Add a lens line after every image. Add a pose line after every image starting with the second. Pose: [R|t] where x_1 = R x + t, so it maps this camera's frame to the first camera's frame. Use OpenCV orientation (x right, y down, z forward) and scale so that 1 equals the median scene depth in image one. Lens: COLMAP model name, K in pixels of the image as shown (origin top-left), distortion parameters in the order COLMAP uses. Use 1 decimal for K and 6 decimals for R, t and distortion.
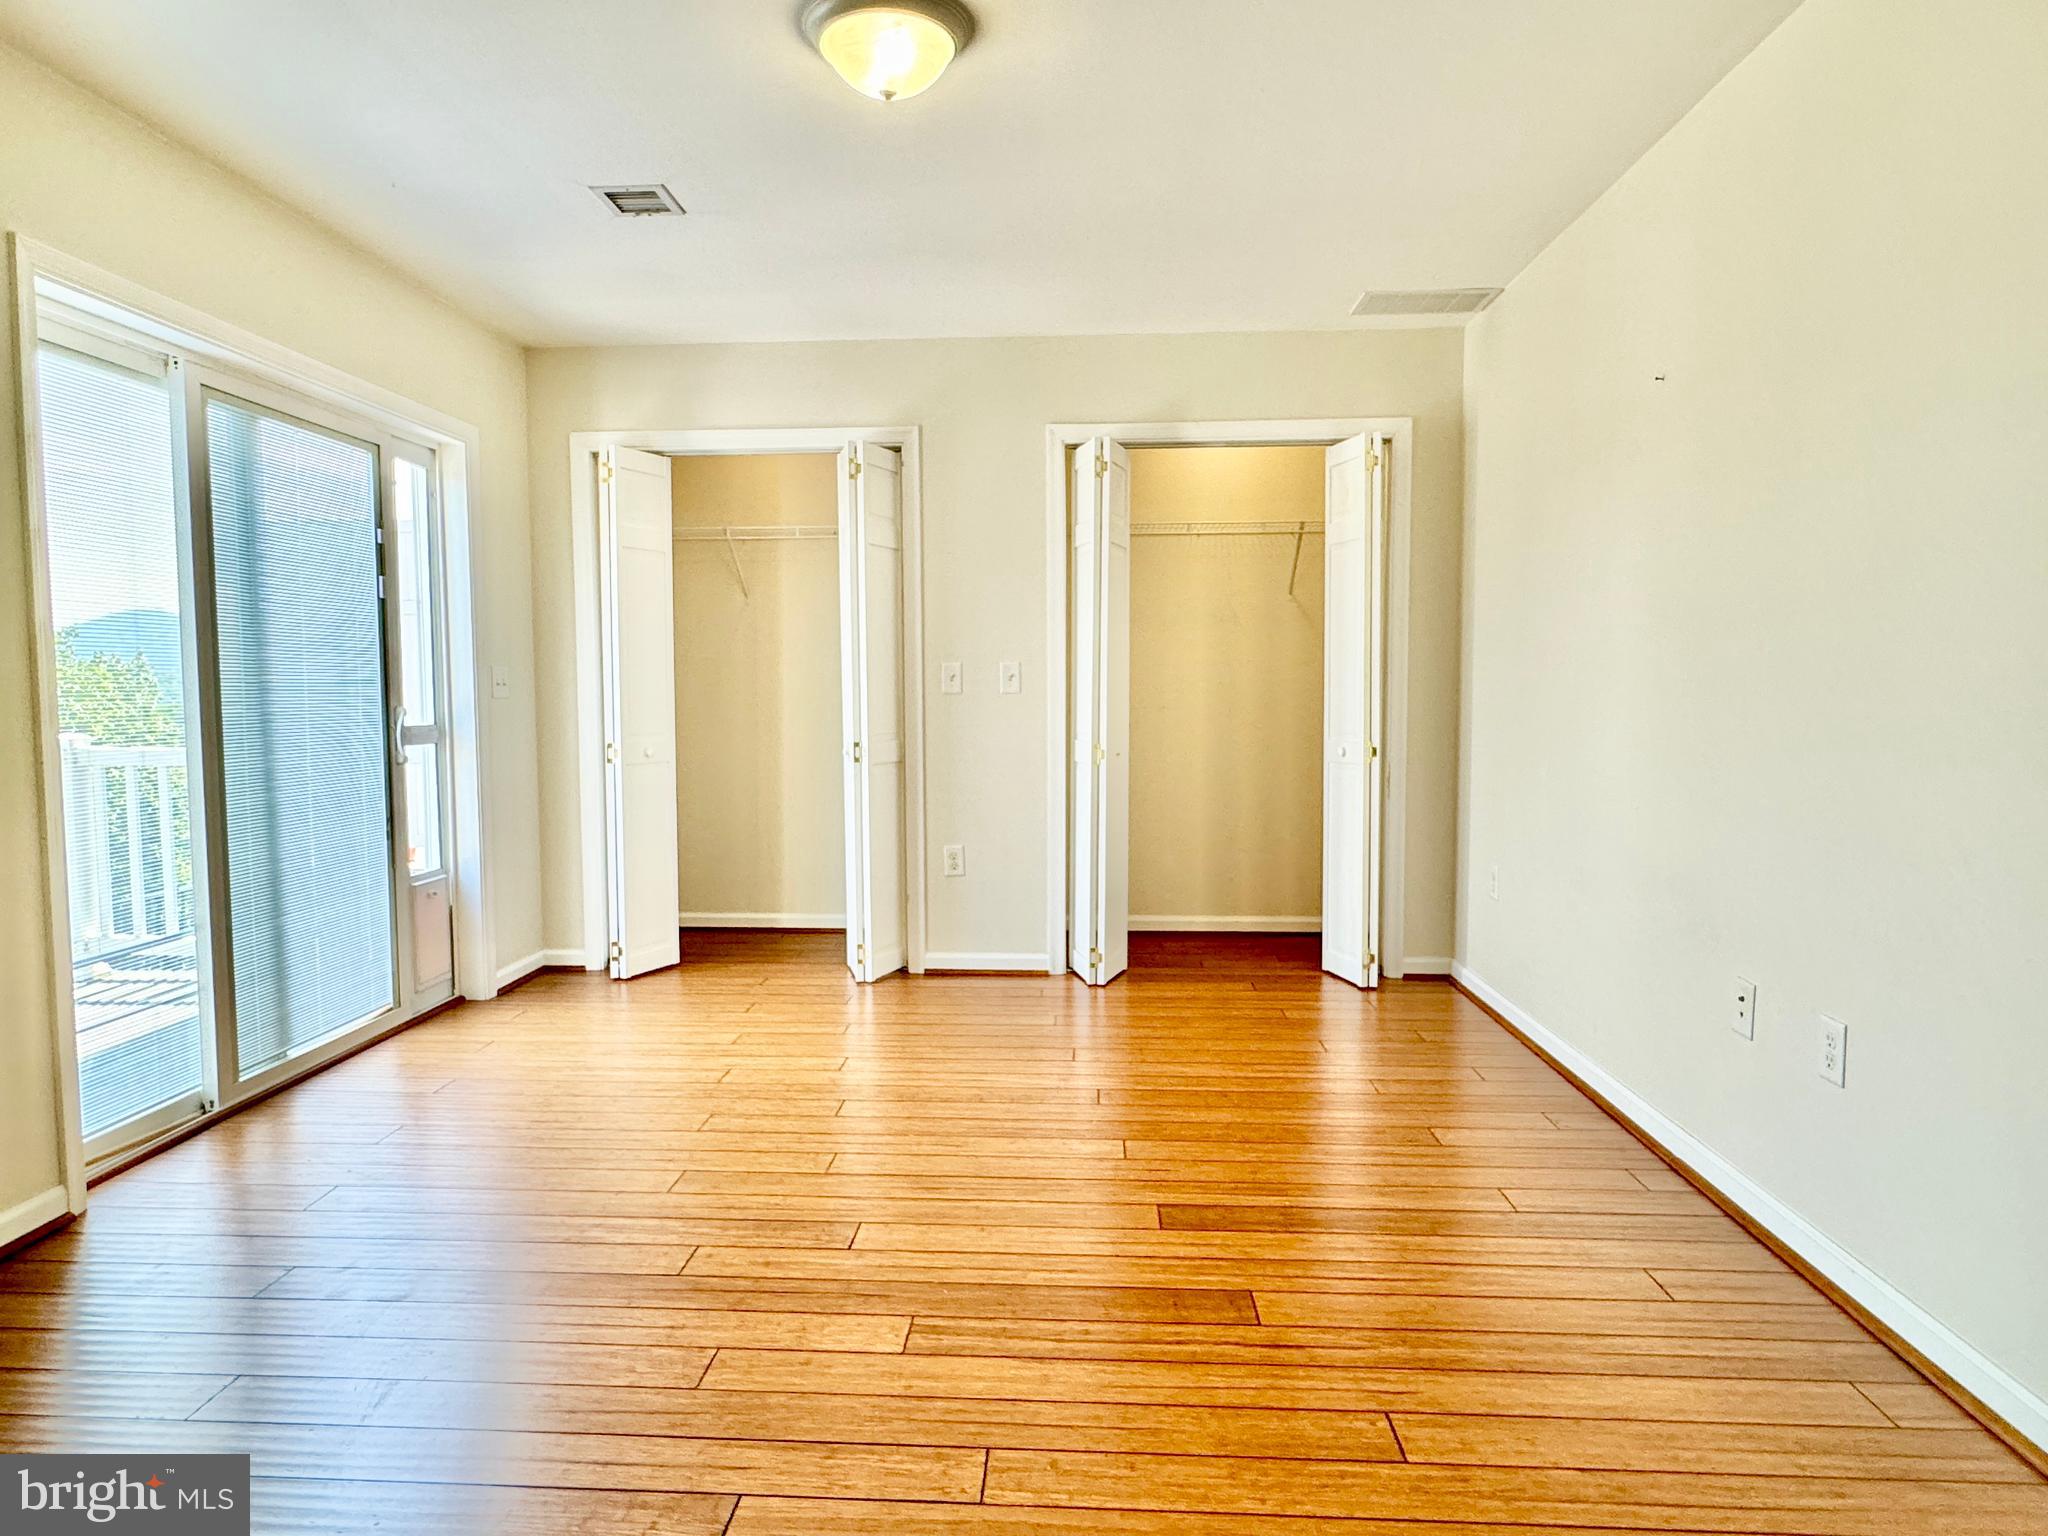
lens RADIAL K [[1231.8, 0, 1010.4], [0, 1231.8, 769.5], [0, 0, 1]] dist [-0.006266, 0.005428]
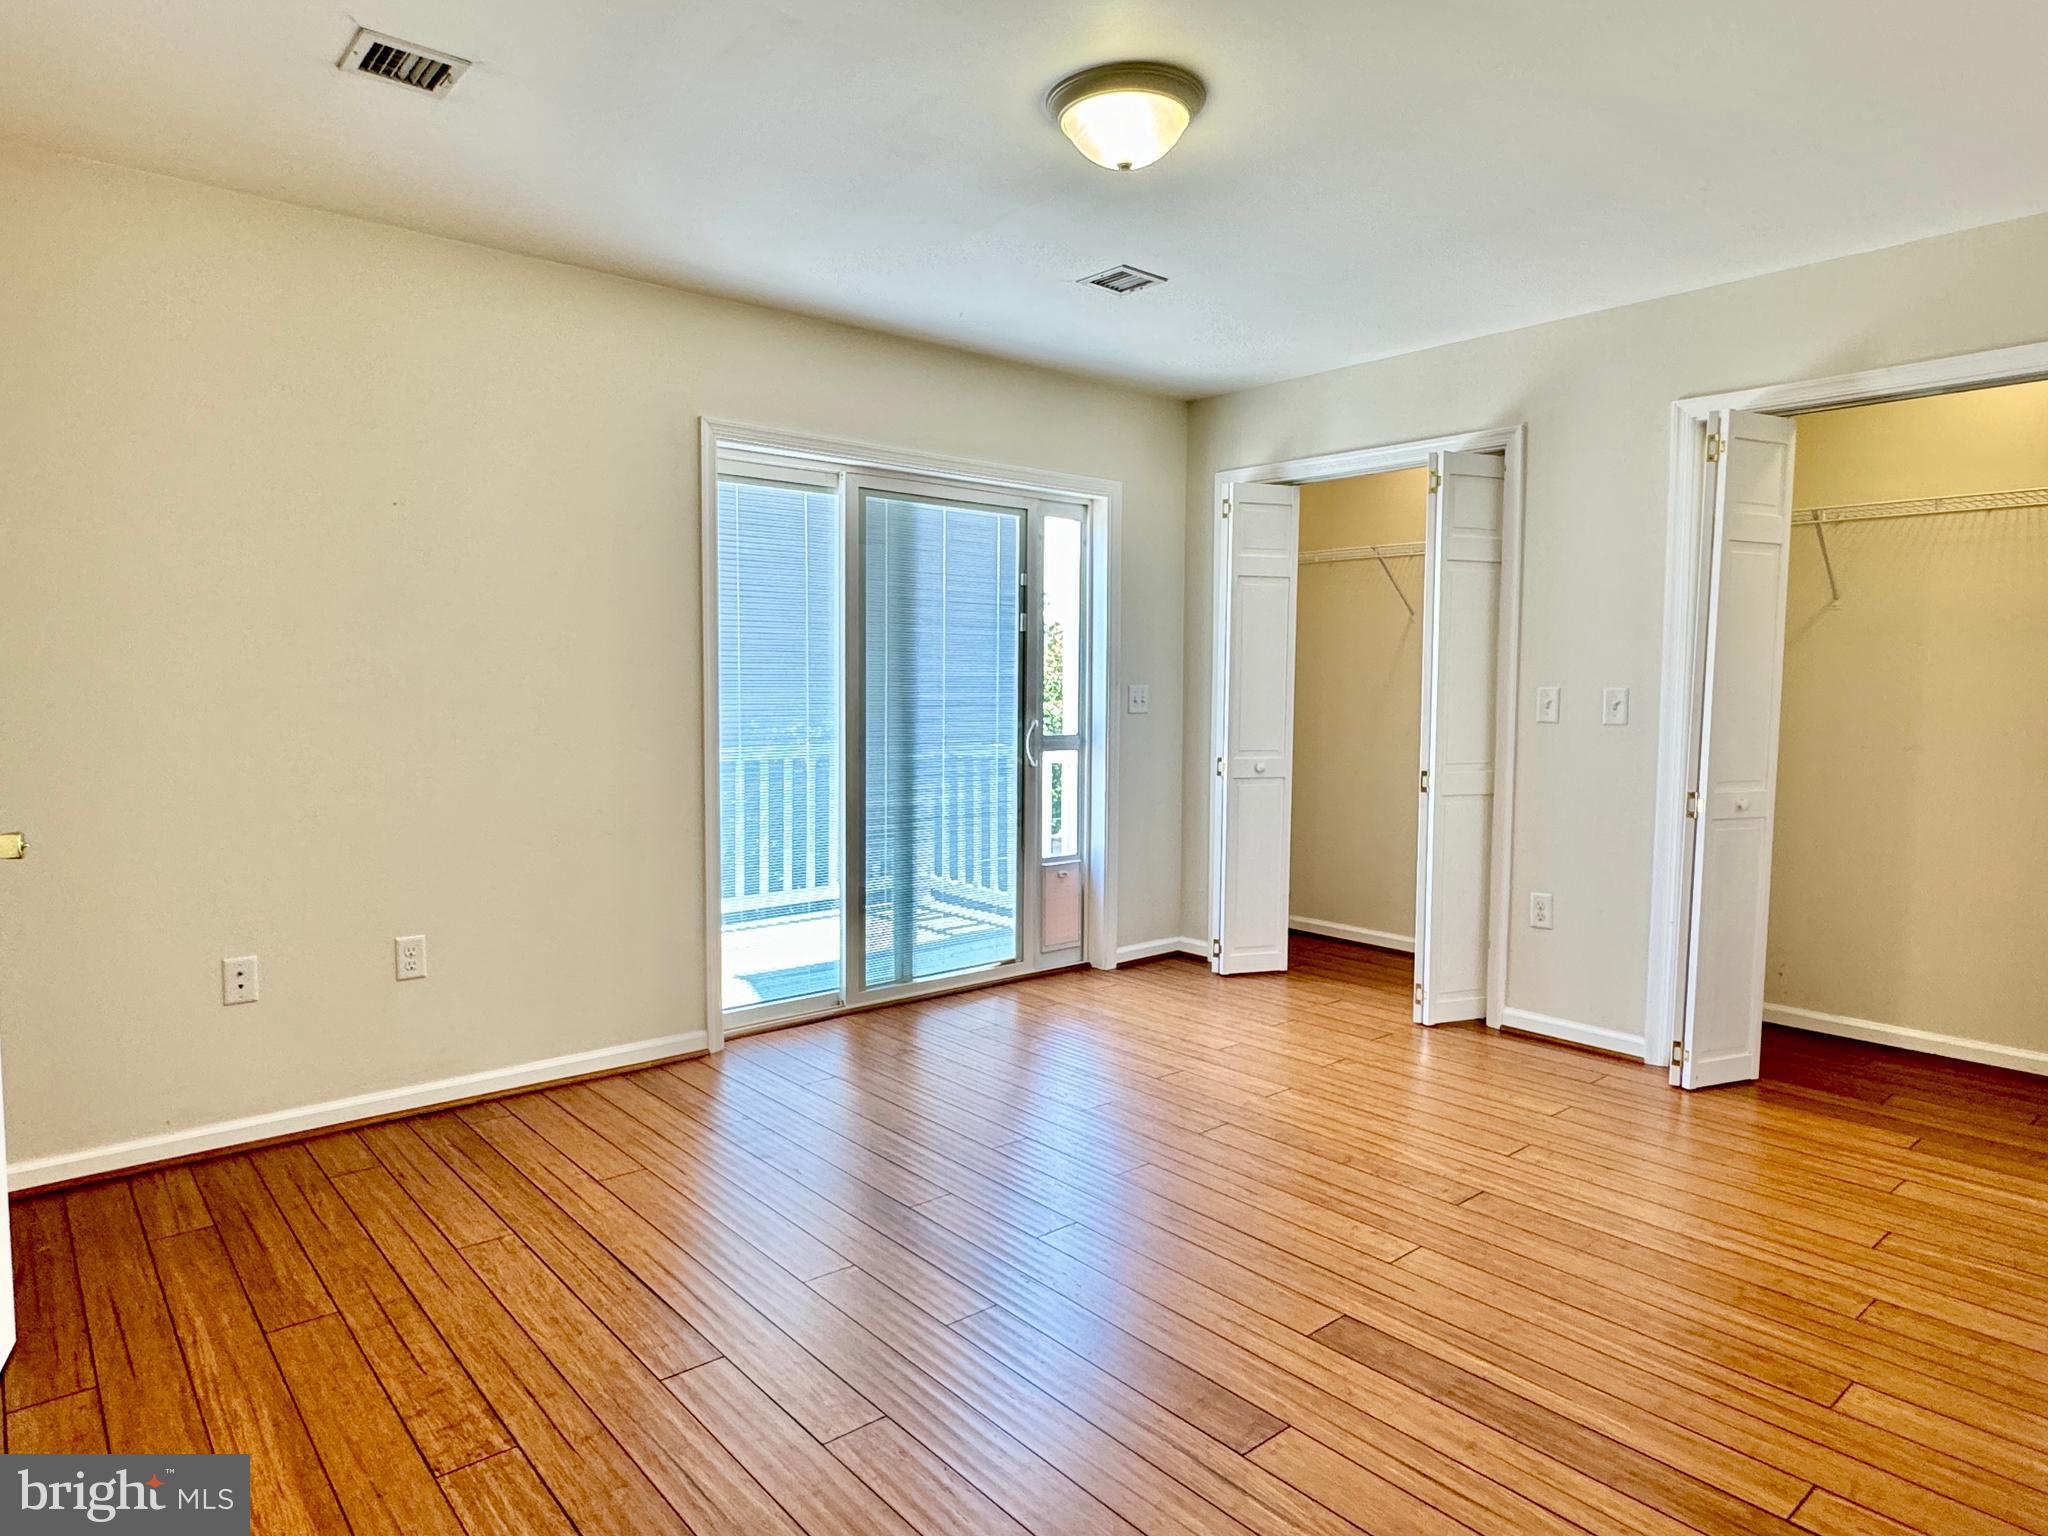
lens RADIAL K [[1231.8, 0, 1010.4], [0, 1231.8, 769.5], [0, 0, 1]] dist [-0.006266, 0.005428]
pose [[0.690572, 0.062646, -0.720545, 0.347680], [-0.059684, 0.997780, 0.029547, -0.033108], [0.720796, 0.022601, 0.692778, 0.118682]]
